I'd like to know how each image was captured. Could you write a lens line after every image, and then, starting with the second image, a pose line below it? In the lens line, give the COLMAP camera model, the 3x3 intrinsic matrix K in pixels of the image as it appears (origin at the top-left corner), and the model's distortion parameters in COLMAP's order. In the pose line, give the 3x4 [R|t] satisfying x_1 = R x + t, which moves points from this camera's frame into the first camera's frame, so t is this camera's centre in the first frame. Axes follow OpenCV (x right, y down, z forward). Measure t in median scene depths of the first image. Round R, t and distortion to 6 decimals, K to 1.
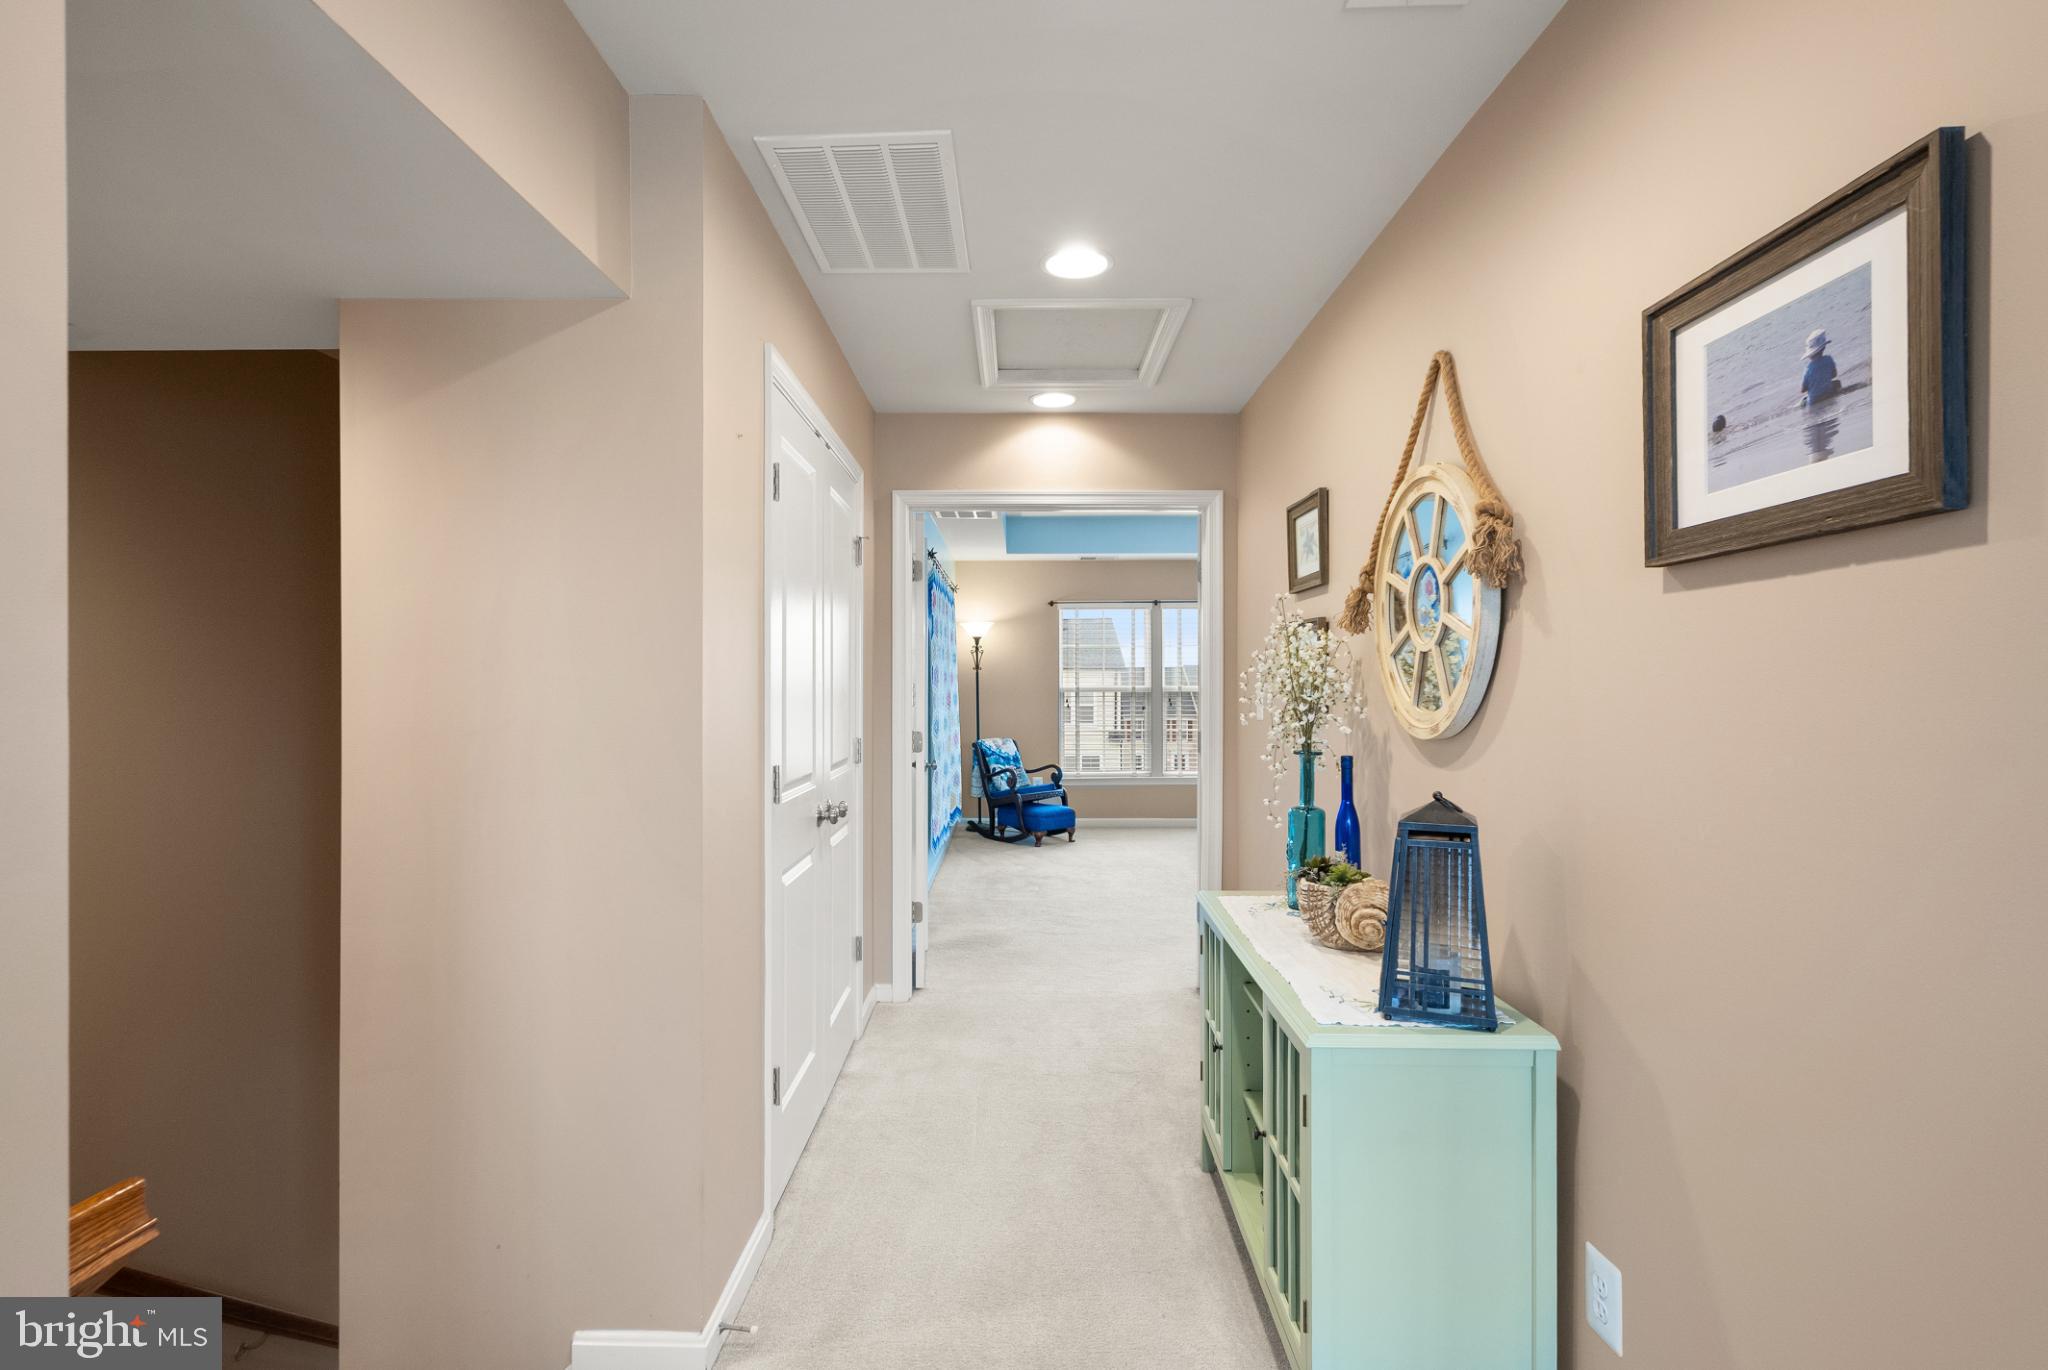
lens RADIAL K [[956.7, 0, 1024.8], [0, 956.7, 687.1], [0, 0, 1]] dist [-0.005219, 0.003292]
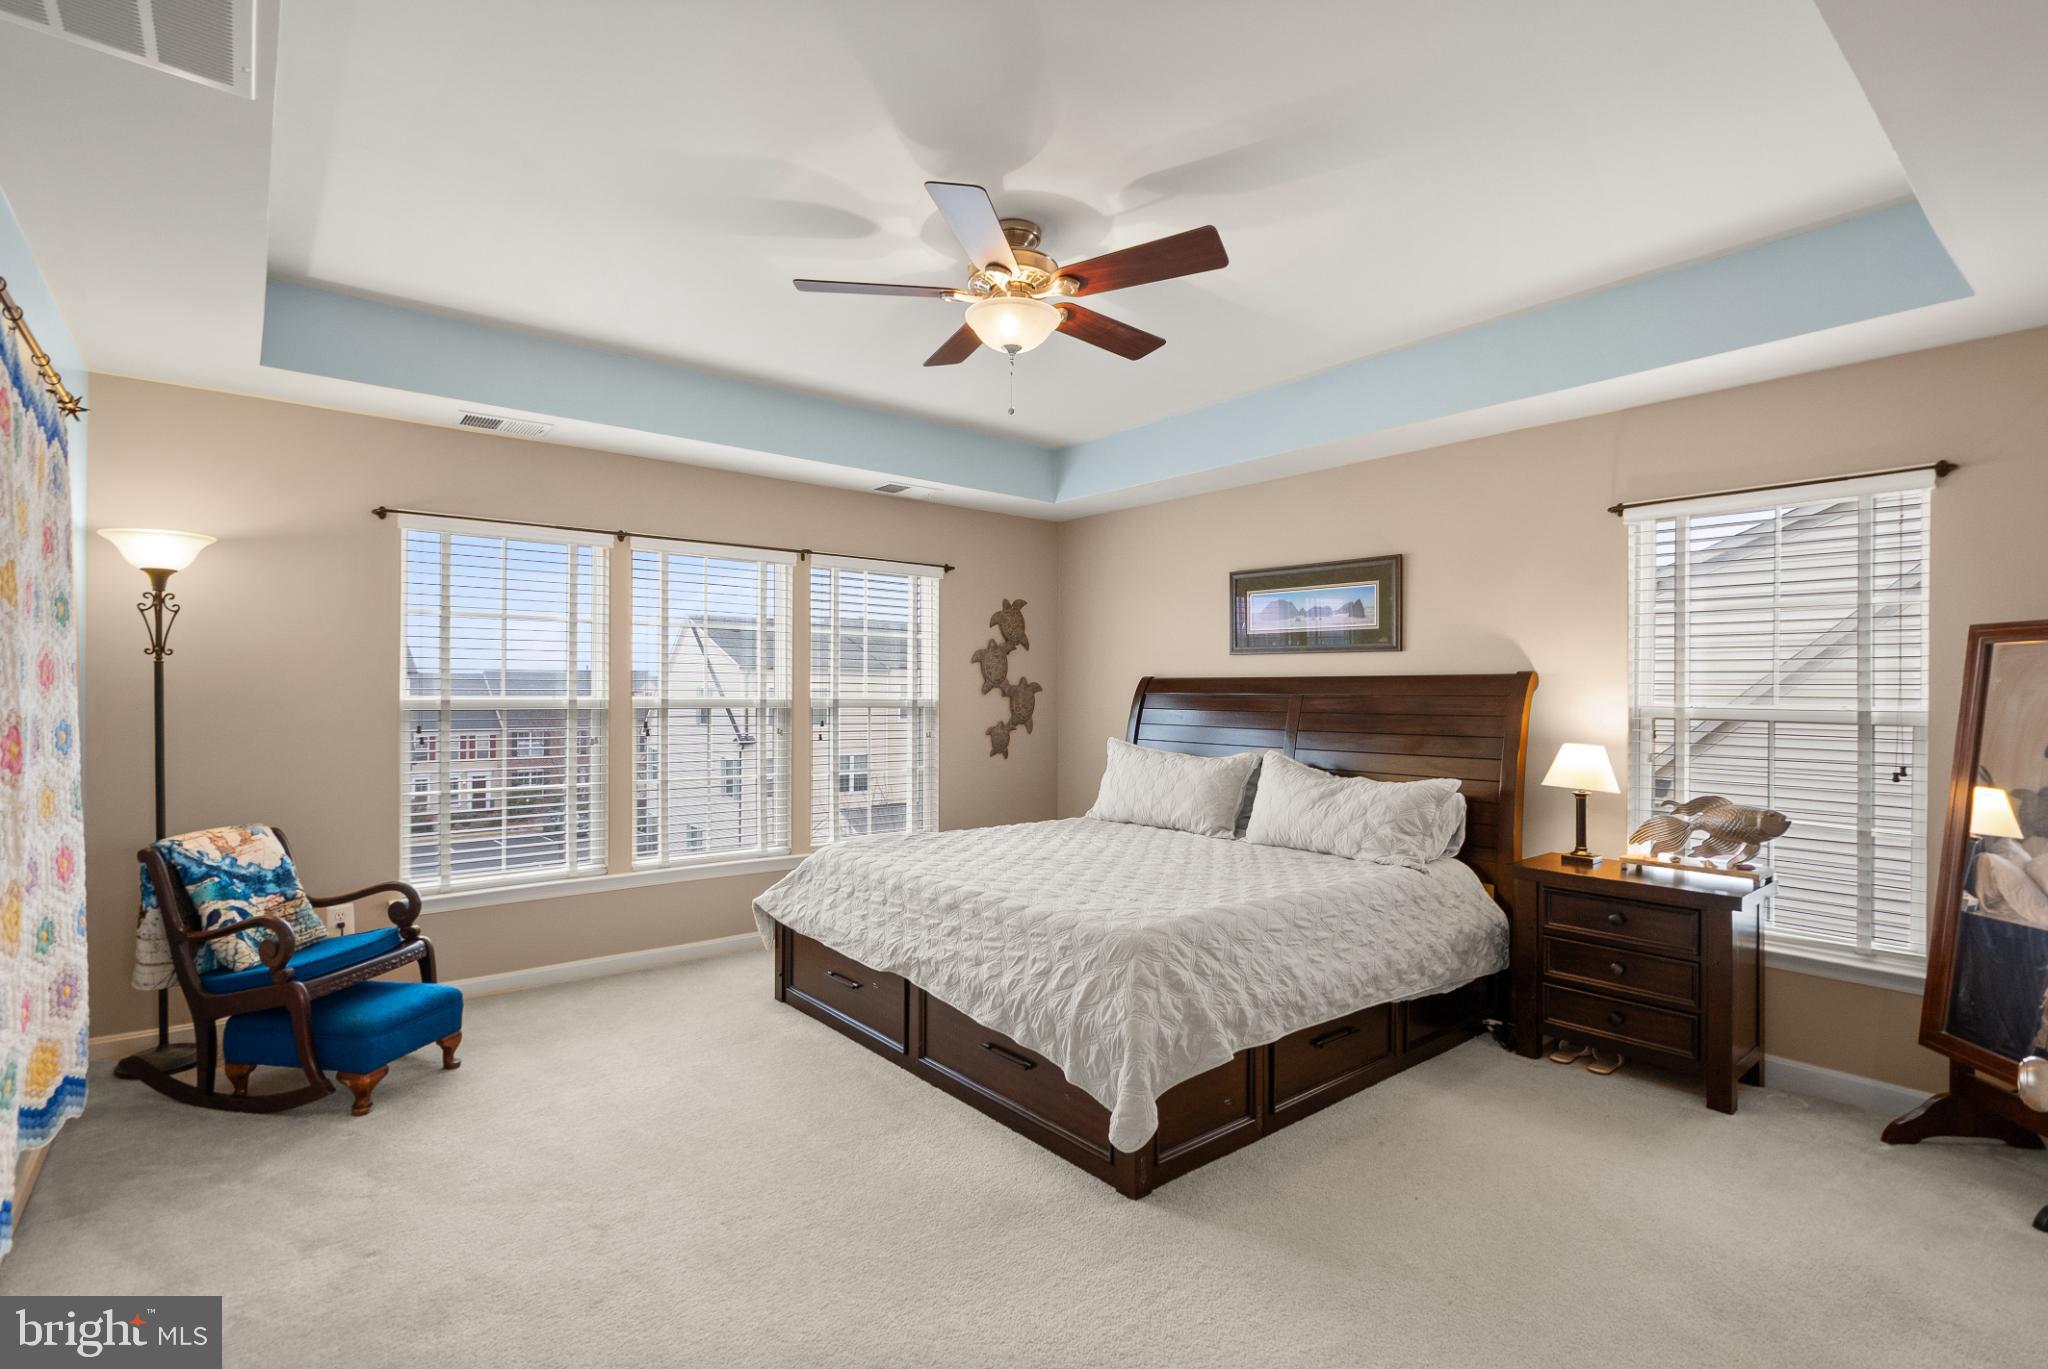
lens RADIAL K [[956.7, 0, 1007.1], [0, 956.7, 695.0], [0, 0, 1]] dist [-0.005219, 0.003292]
pose [[0.779181, 0.009519, 0.626727, -0.024902], [-0.010689, 0.999941, -0.001899, -0.004450], [-0.626708, -0.005220, 0.779237, 0.501089]]
